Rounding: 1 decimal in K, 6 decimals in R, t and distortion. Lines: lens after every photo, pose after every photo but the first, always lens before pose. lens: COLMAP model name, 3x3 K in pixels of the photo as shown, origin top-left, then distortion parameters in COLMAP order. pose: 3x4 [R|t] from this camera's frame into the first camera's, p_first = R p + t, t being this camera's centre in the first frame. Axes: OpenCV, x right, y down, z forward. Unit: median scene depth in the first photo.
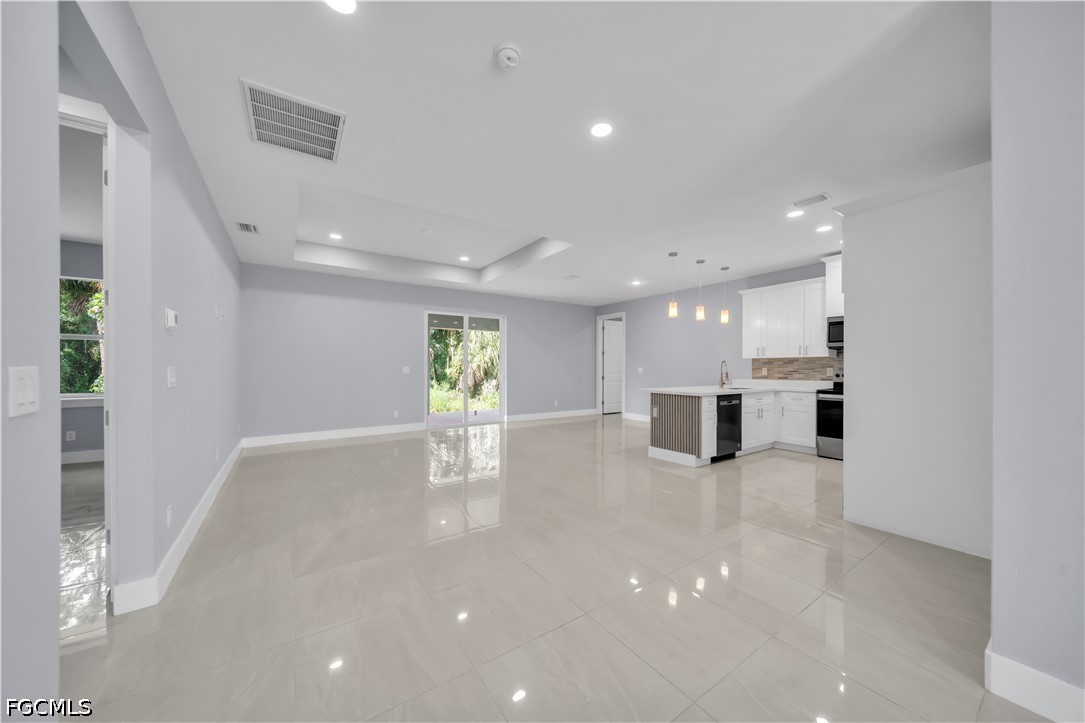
lens RADIAL K [[374.5, 0, 545.5], [0, 374.5, 368.8], [0, 0, 1]] dist [-0.000536, -0.000231]
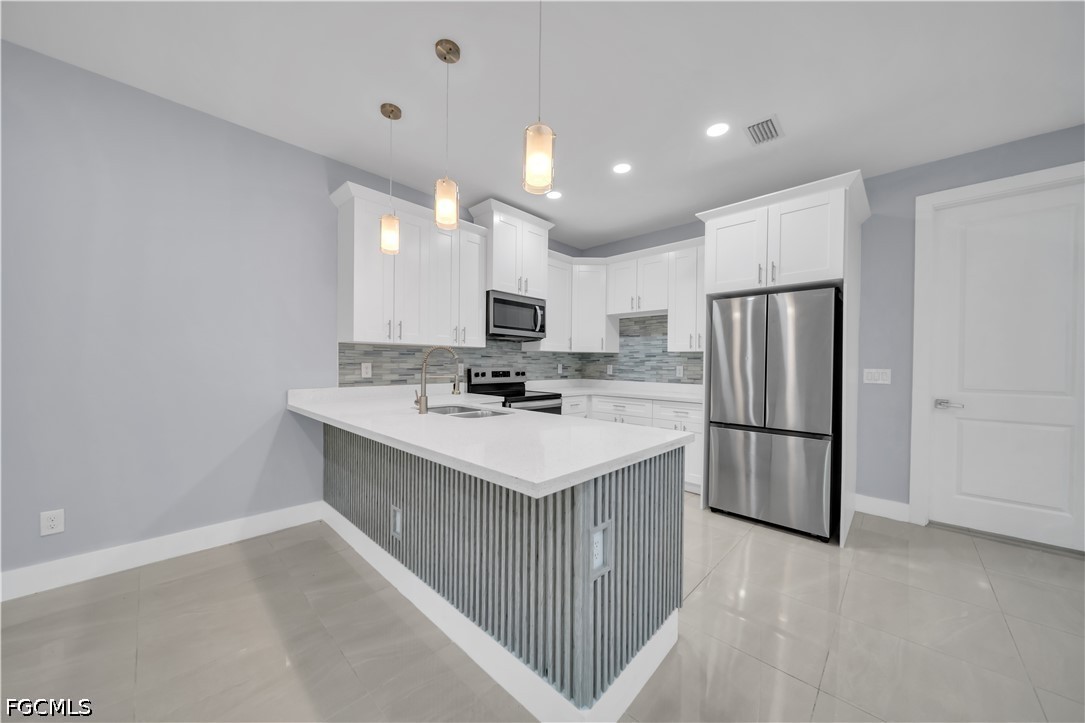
lens RADIAL K [[374.5, 0, 545.5], [0, 374.5, 368.8], [0, 0, 1]] dist [-0.000536, -0.000231]
pose [[-0.204785, -0.017481, 0.978651, 0.054796], [-0.008696, 0.999834, 0.016040, -0.004687], [-0.978768, -0.005225, -0.204903, 0.909086]]
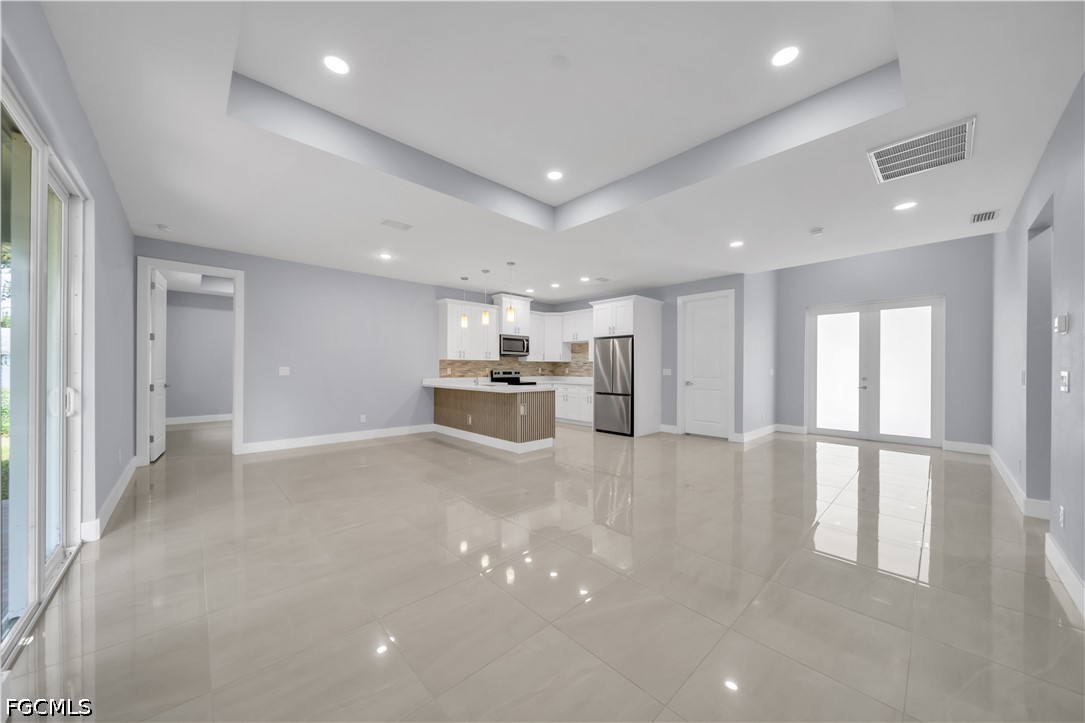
lens RADIAL K [[374.5, 0, 545.5], [0, 374.5, 368.8], [0, 0, 1]] dist [-0.000536, -0.000231]
pose [[-0.154868, -0.004885, 0.987923, -0.647416], [-0.001804, 0.999988, 0.004662, -0.005996], [-0.987934, -0.001060, -0.154875, 0.923576]]
